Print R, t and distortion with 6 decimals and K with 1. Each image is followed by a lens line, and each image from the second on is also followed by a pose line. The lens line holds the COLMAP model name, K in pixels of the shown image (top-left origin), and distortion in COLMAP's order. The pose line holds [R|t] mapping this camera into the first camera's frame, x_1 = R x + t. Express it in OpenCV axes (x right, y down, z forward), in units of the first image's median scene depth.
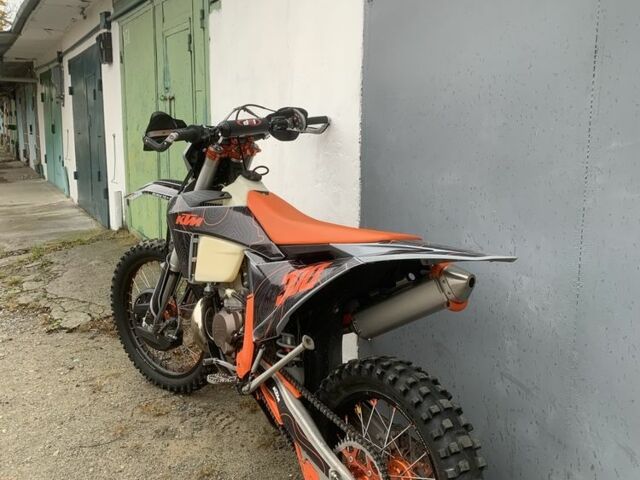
lens RADIAL K [[654.7, 0, 320.0], [0, 654.7, 240.0], [0, 0, 1]] dist [0.015795, -0.000902]
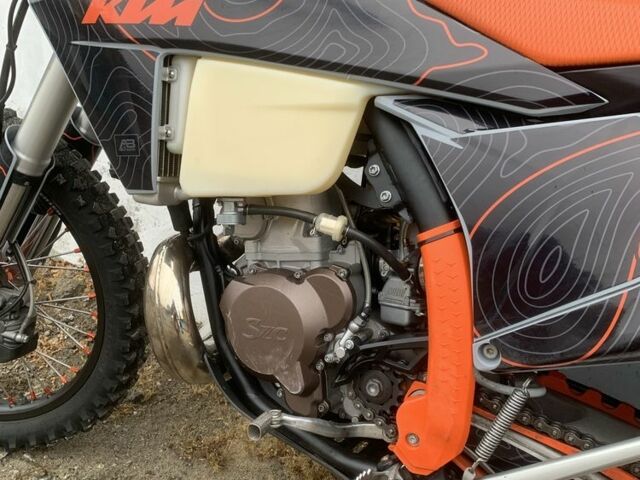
lens RADIAL K [[654.7, 0, 320.0], [0, 654.7, 240.0], [0, 0, 1]] dist [0.015795, -0.000902]
pose [[0.889497, -0.088913, 0.448206, -0.245053], [0.019850, 0.987479, 0.156498, 0.029304], [-0.456509, -0.130308, 0.880125, 0.587339]]
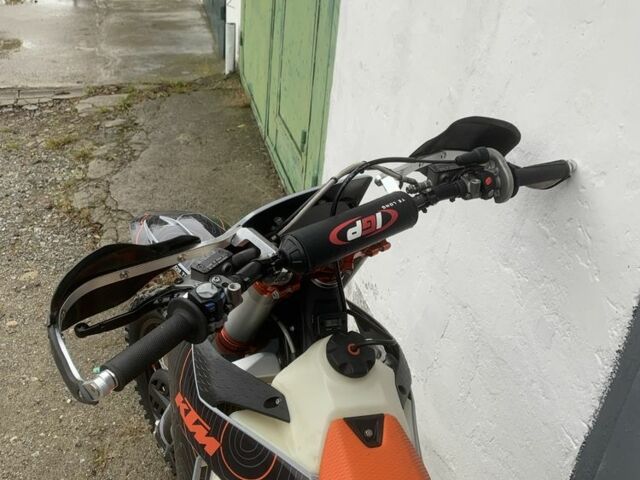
lens RADIAL K [[654.7, 0, 320.0], [0, 654.7, 240.0], [0, 0, 1]] dist [0.015795, -0.000902]
pose [[0.965834, 0.187630, -0.178773, -0.057414], [-0.118518, 0.933231, 0.339166, -0.266986], [0.230474, -0.306390, 0.923584, 0.579651]]
